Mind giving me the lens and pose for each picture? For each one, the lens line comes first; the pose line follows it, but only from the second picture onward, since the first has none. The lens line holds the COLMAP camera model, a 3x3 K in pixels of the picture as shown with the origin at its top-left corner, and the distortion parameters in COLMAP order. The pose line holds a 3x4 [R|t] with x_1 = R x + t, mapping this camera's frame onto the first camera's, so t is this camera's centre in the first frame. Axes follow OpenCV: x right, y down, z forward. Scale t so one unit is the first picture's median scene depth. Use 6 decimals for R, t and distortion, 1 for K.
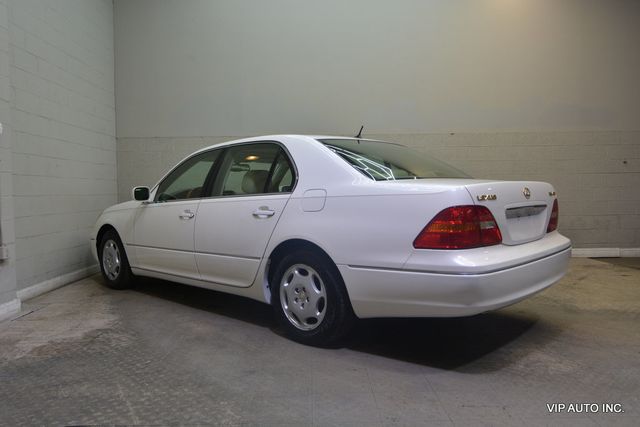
lens RADIAL K [[483.6, 0, 320.0], [0, 483.6, 213.5], [0, 0, 1]] dist [0.001164, 0.001479]
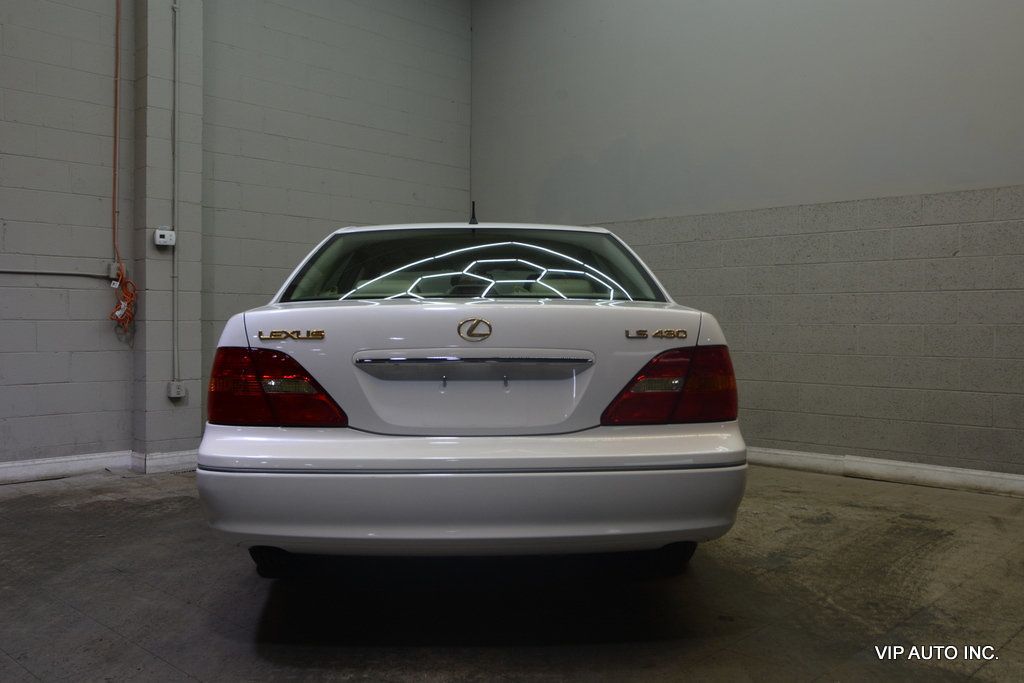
lens RADIAL K [[896.7, 0, 512.0], [0, 896.7, 341.5], [0, 0, 1]] dist [-0.005443, 0.004490]
pose [[0.715481, 0.034524, -0.697778, 0.999421], [-0.049039, 0.998796, -0.000867, -0.030516], [0.696909, 0.034839, 0.716313, 0.381805]]
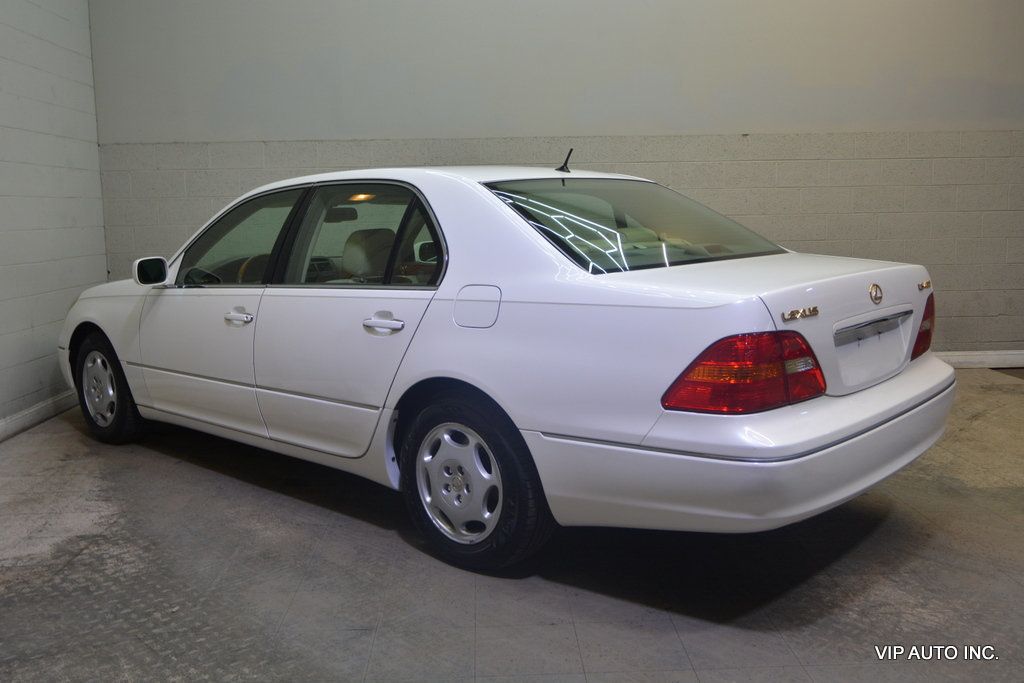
lens RADIAL K [[914.7, 0, 512.0], [0, 914.7, 341.5], [0, 0, 1]] dist [0.000124, 0.002625]
pose [[0.999832, -0.003032, 0.018100, 0.006117], [0.001270, 0.995324, 0.096581, -0.083246], [-0.018308, -0.096542, 0.995161, -0.004619]]
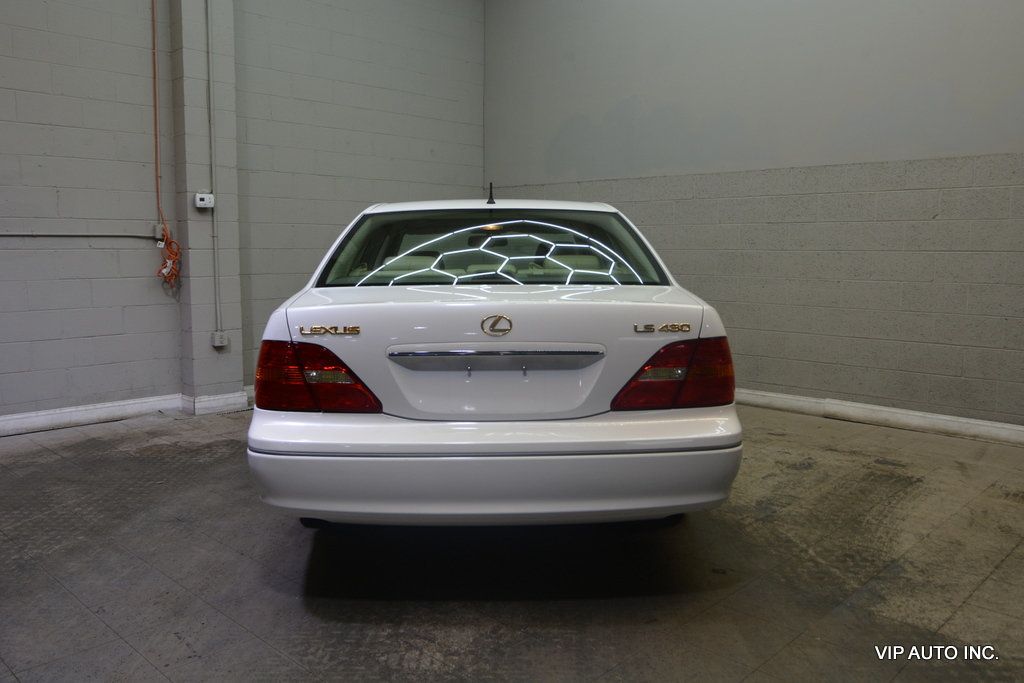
lens RADIAL K [[817.5, 0, 512.0], [0, 817.5, 341.5], [0, 0, 1]] dist [-0.006848, 0.002635]
pose [[0.709616, 0.100189, -0.697429, 0.986638], [-0.047904, 0.994409, 0.094110, -0.101451], [0.702959, -0.033372, 0.710447, 0.373346]]
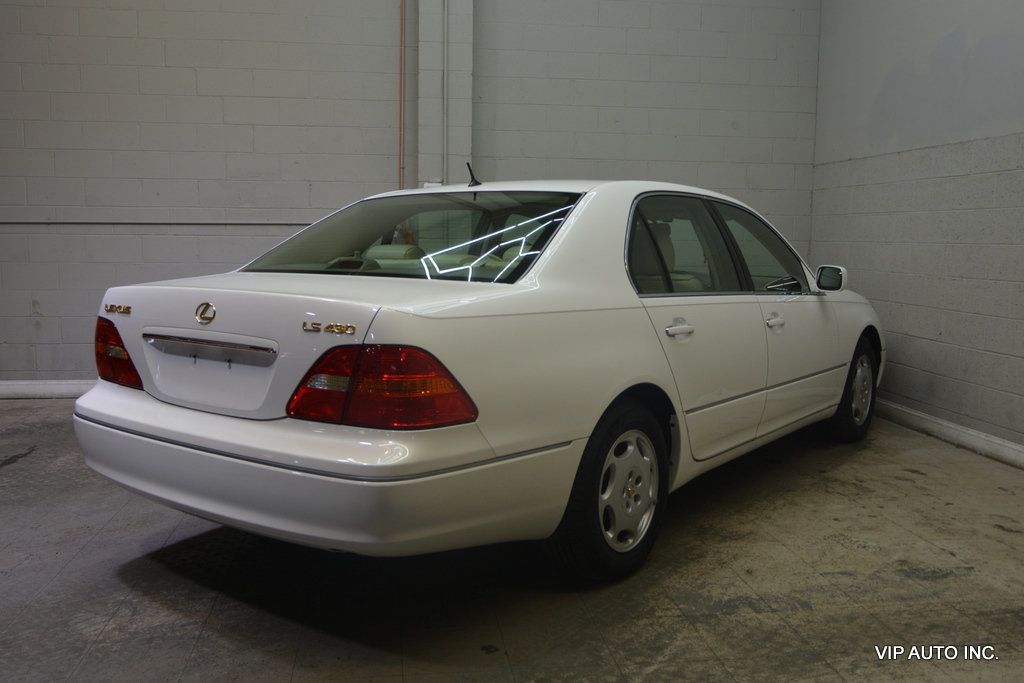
lens RADIAL K [[914.7, 0, 512.0], [0, 914.7, 341.5], [0, 0, 1]] dist [0.000124, 0.002625]
pose [[0.126292, 0.133051, -0.983030, 1.313812], [-0.059089, 0.990214, 0.126432, -0.141967], [0.990232, 0.042119, 0.132918, 1.118202]]
